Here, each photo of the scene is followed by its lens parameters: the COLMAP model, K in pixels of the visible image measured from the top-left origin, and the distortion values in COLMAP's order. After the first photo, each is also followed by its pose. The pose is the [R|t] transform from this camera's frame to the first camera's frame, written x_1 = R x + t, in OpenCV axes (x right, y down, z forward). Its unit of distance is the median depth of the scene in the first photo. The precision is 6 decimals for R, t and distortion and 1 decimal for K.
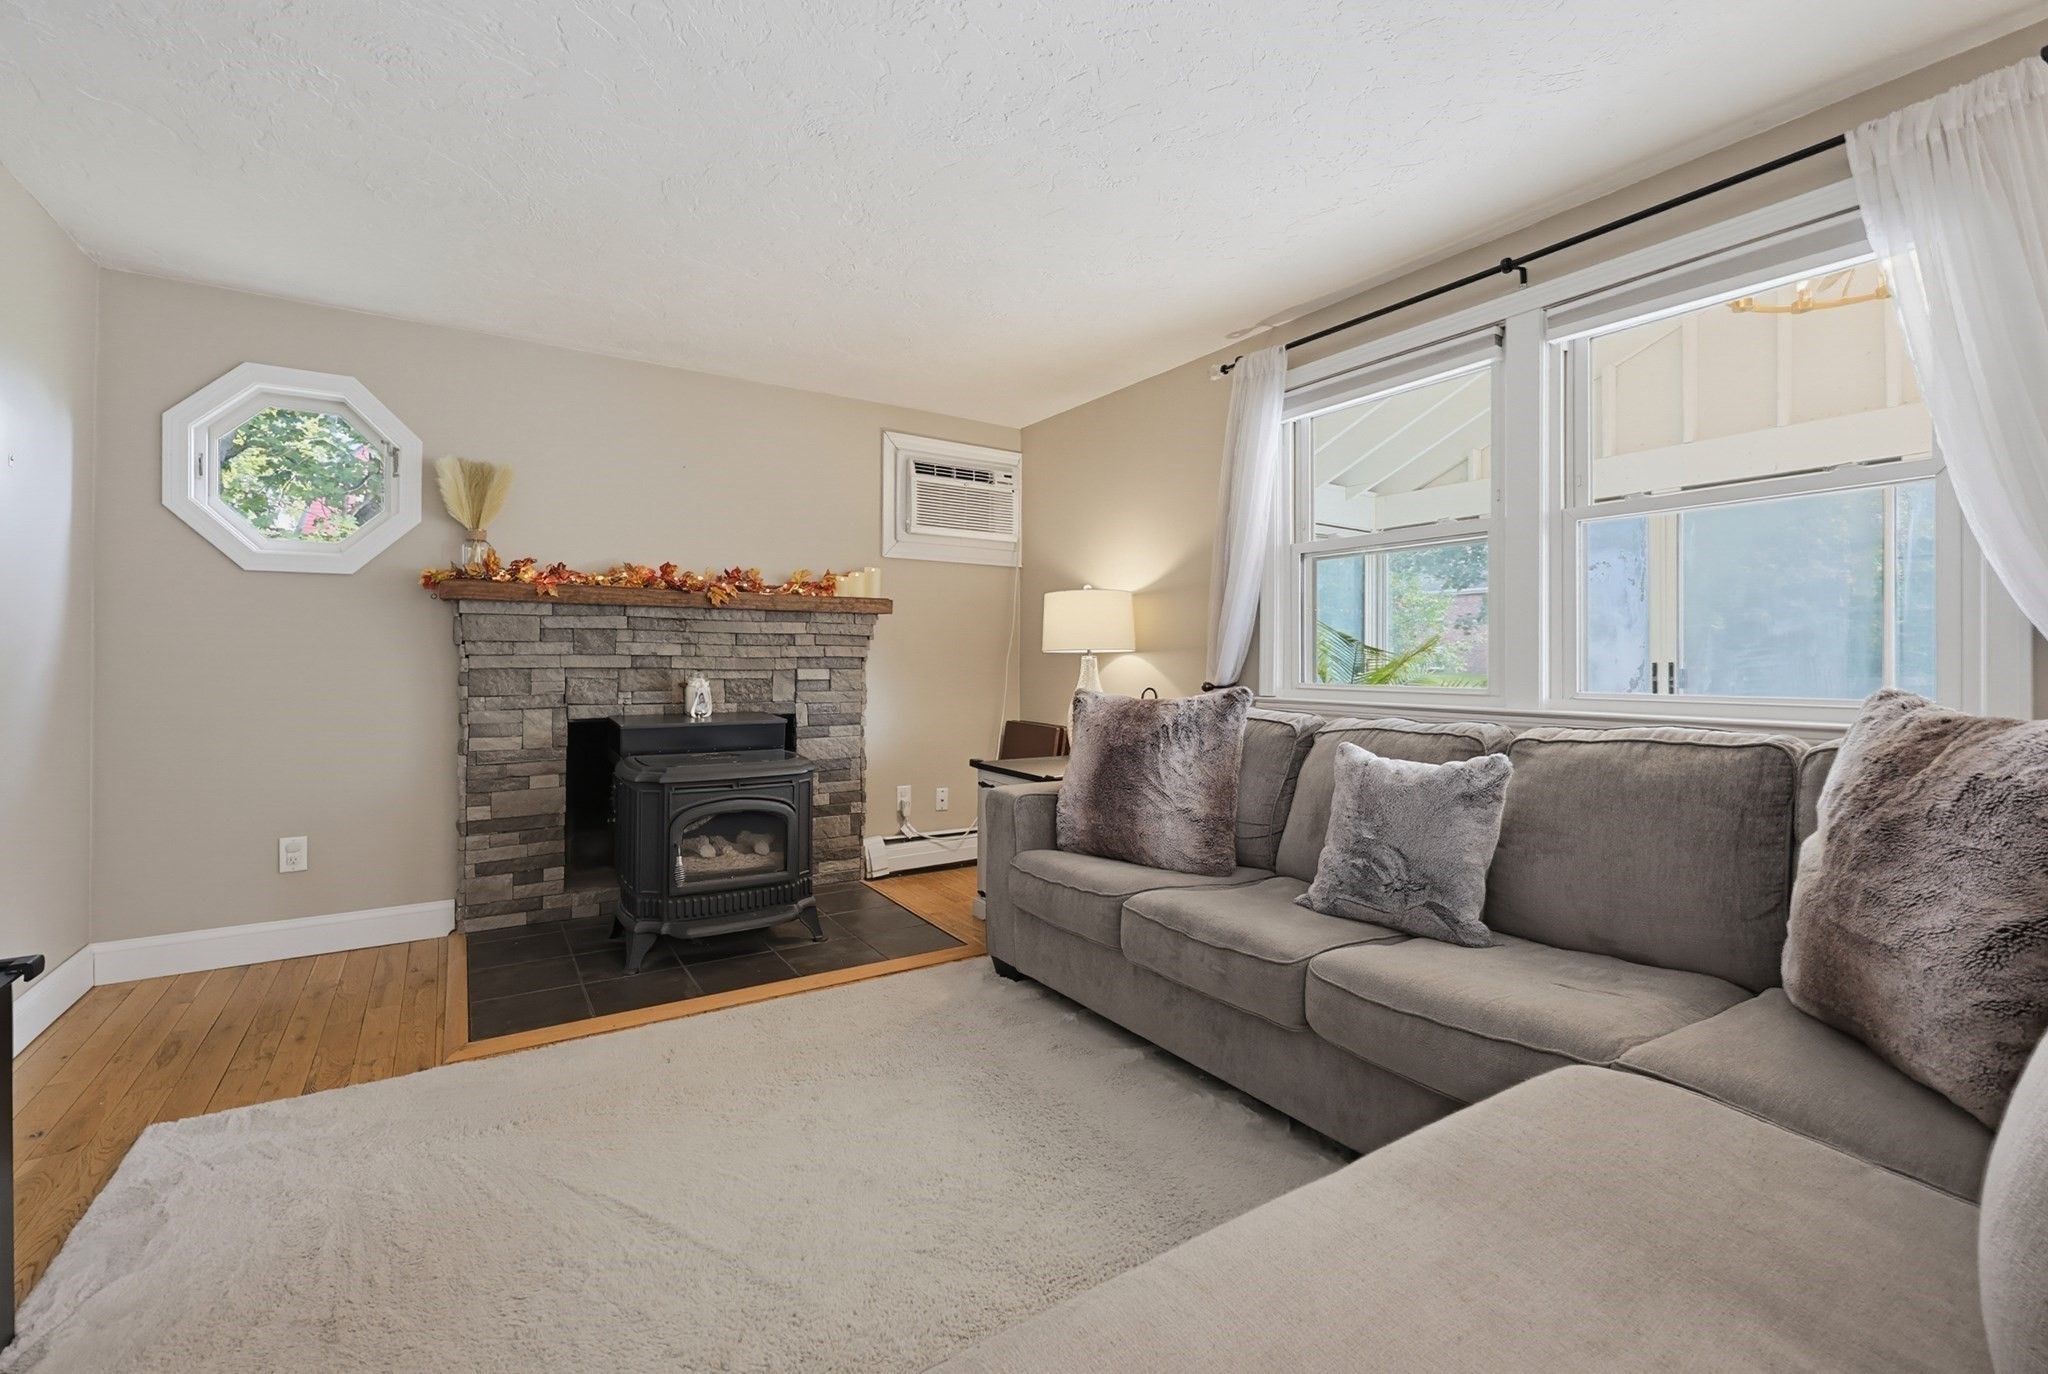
lens RADIAL K [[881.0, 0, 1031.0], [0, 881.0, 663.5], [0, 0, 1]] dist [-0.002490, 0.000377]
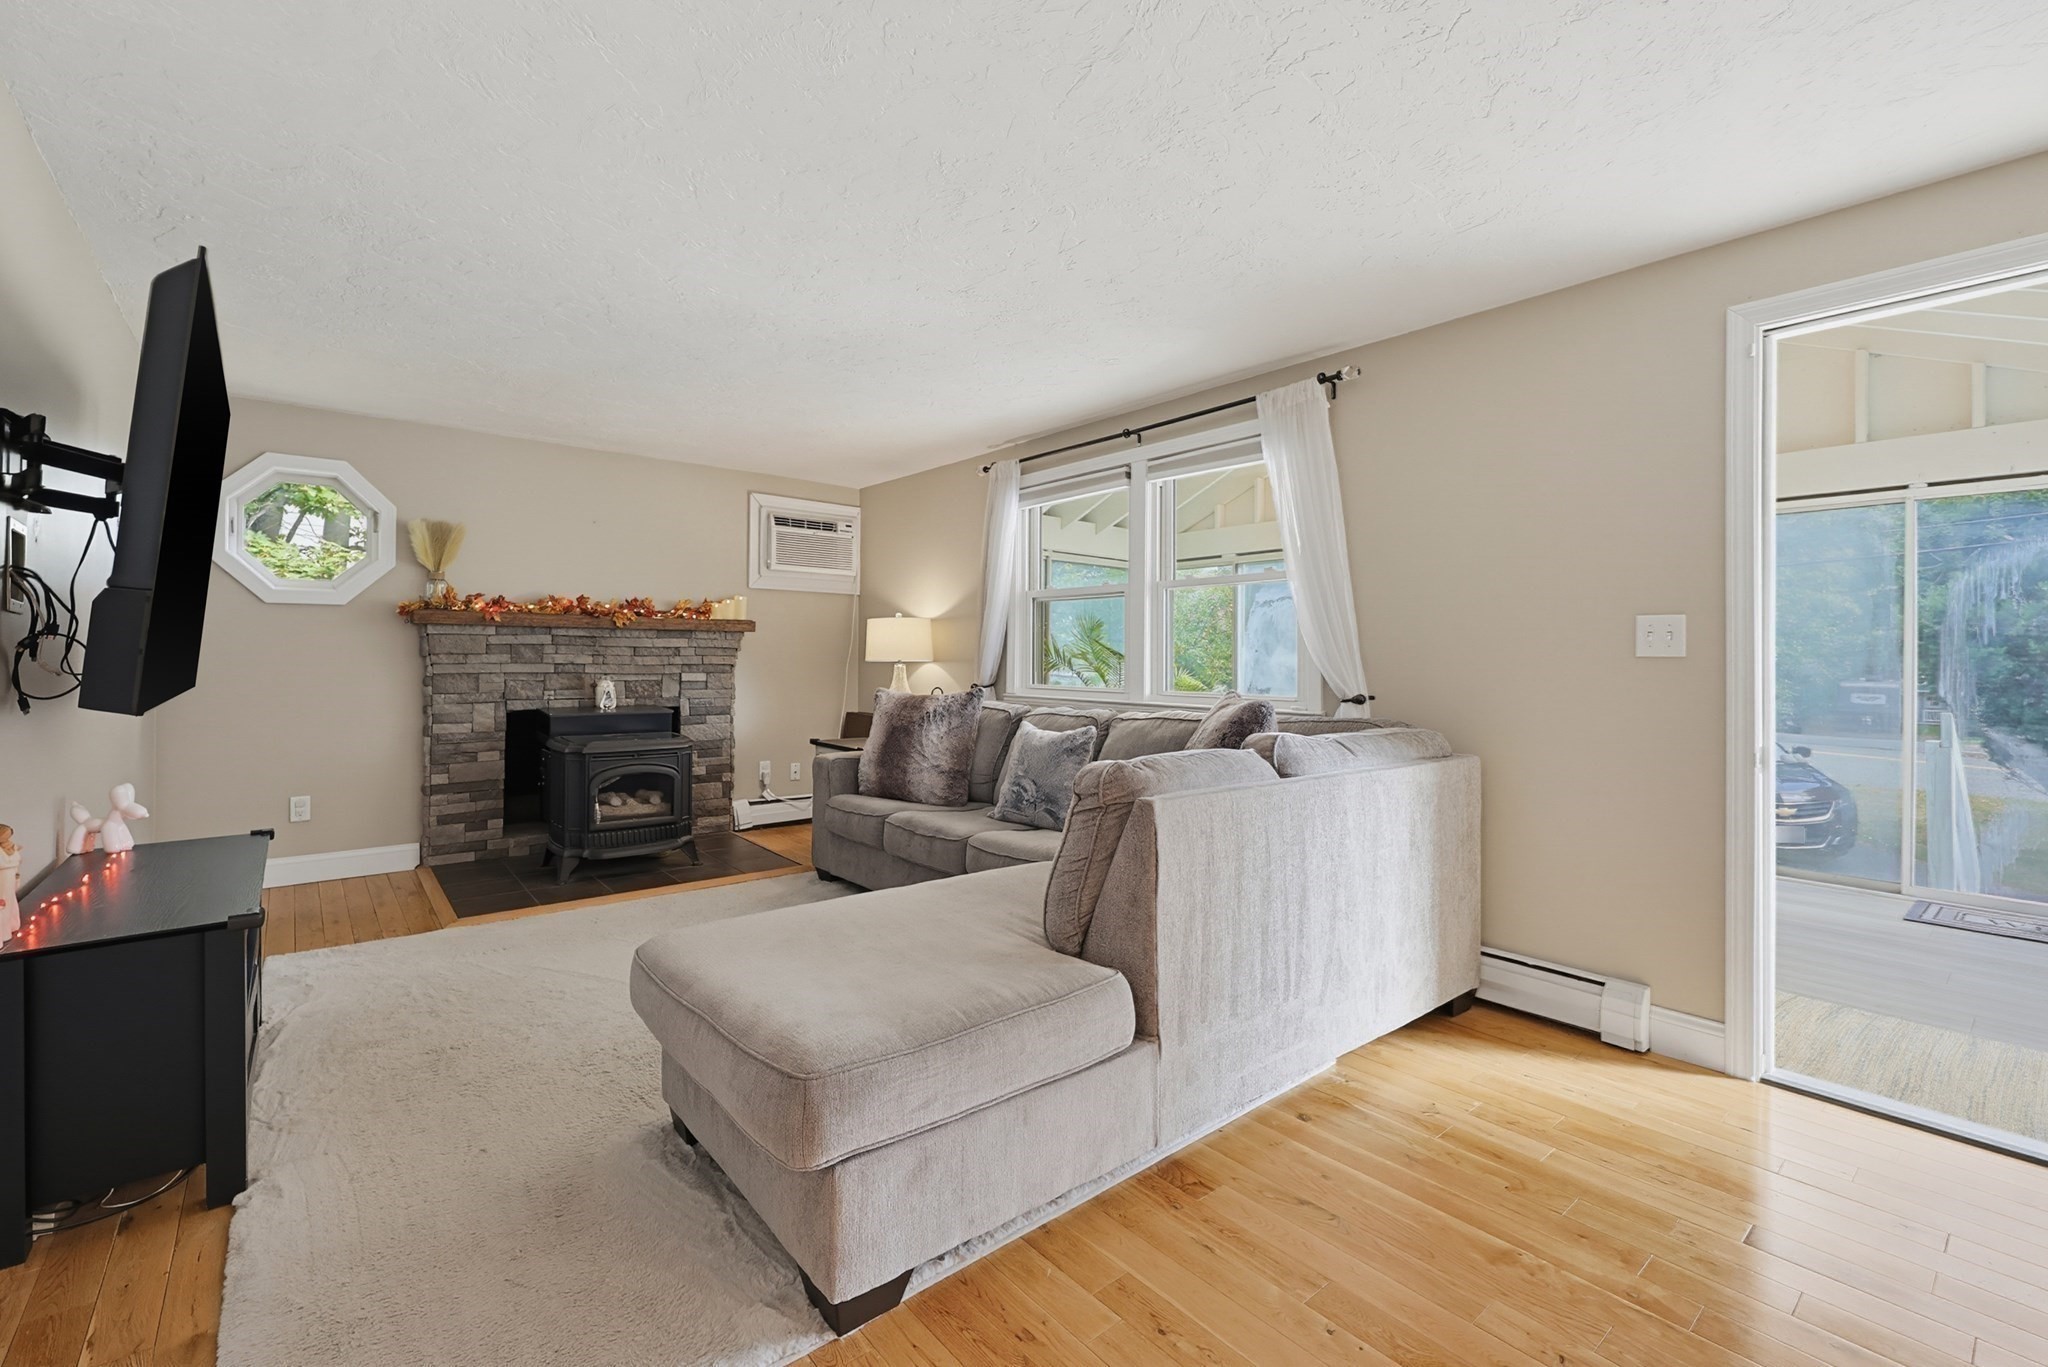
lens RADIAL K [[881.0, 0, 1029.3], [0, 881.0, 661.6], [0, 0, 1]] dist [-0.002490, 0.000377]
pose [[0.993442, 0.003395, 0.114287, 0.128298], [-0.003590, 0.999992, 0.001499, -0.018289], [-0.114281, -0.001899, 0.993447, -0.468470]]
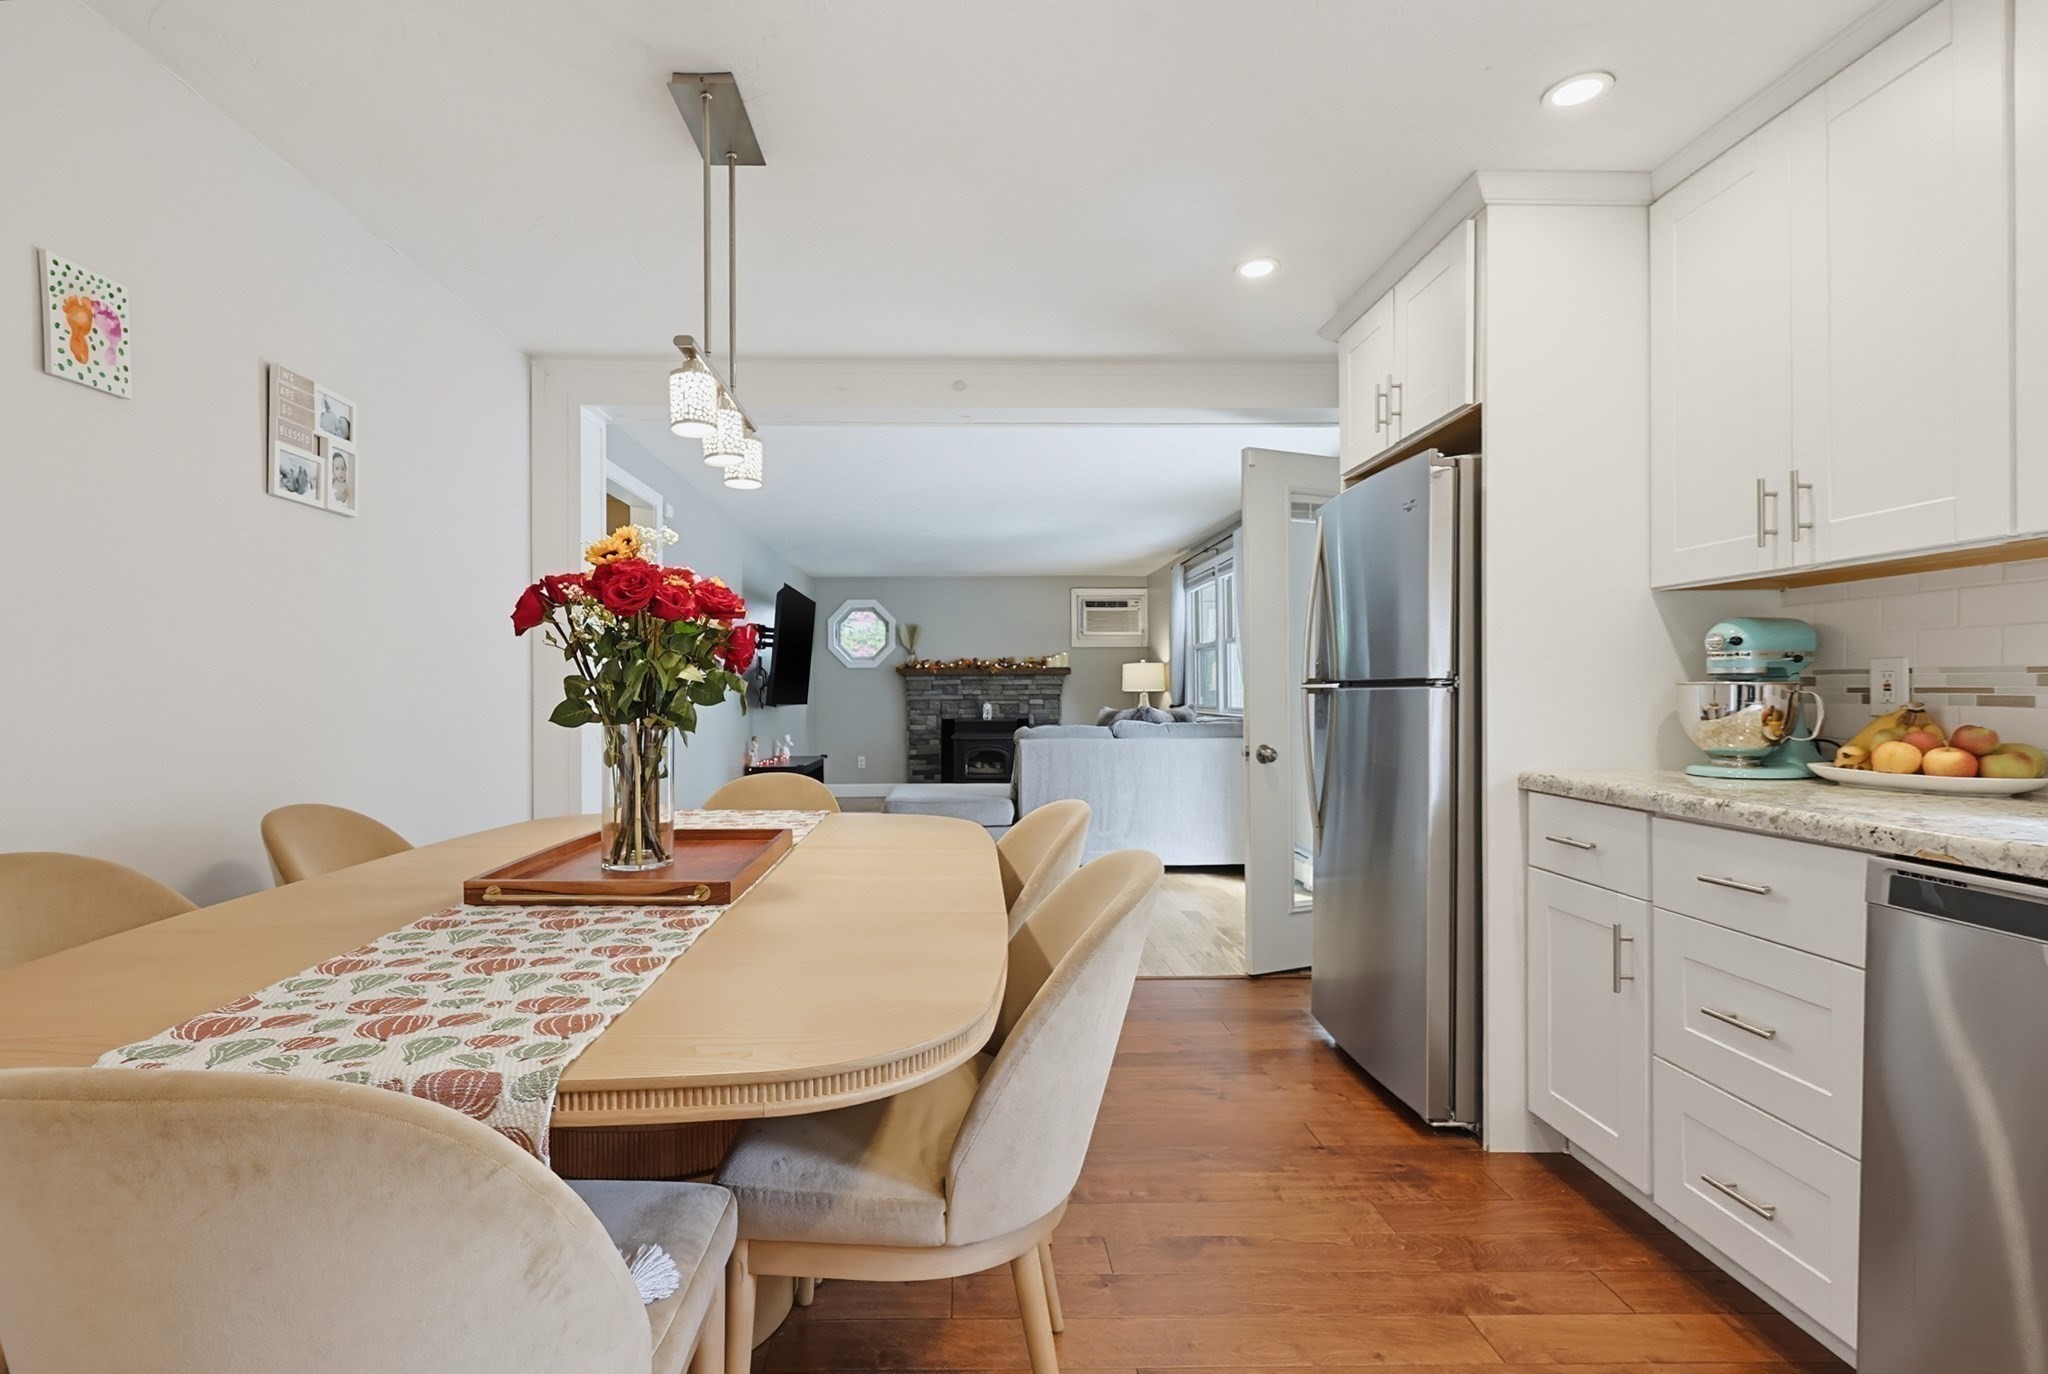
lens RADIAL K [[929.9, 0, 975.3], [0, 929.9, 695.7], [0, 0, 1]] dist [-0.002033, 0.000146]
pose [[0.845444, -0.008784, -0.533991, 1.102665], [0.010663, 0.999943, 0.000434, -0.006988], [0.533957, -0.006061, 0.845490, -1.370520]]
